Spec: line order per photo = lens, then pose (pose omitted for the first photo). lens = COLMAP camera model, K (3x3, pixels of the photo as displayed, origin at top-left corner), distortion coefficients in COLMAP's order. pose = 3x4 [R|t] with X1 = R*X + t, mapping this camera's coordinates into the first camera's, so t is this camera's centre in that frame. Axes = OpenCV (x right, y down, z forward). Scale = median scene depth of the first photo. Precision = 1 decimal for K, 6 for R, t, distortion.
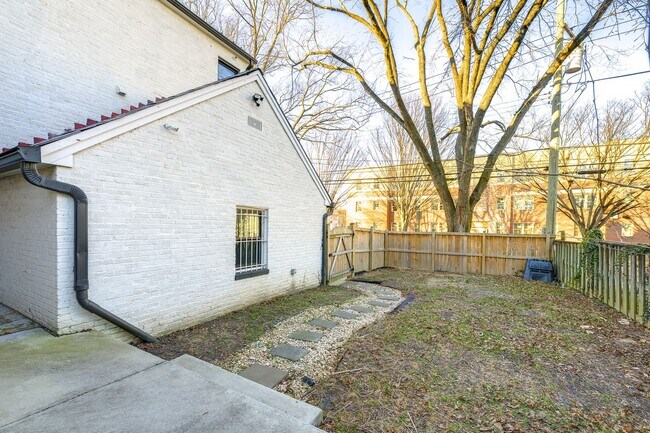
lens RADIAL K [[275.0, 0, 324.8], [0, 275.0, 226.3], [0, 0, 1]] dist [-0.000099, -0.000013]
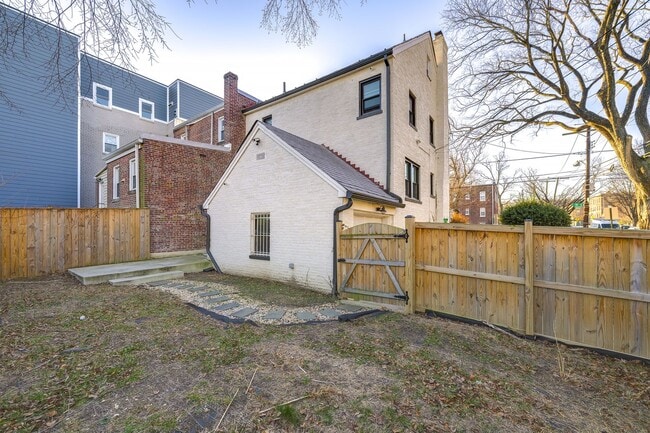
lens RADIAL K [[258.2, 0, 325.2], [0, 258.2, 221.6], [0, 0, 1]] dist [-0.000196, -0.000030]
pose [[-0.103989, -0.036046, -0.993925, 0.907178], [0.001261, 0.999337, -0.036374, 0.025563], [0.994578, -0.005036, -0.103874, 1.243284]]
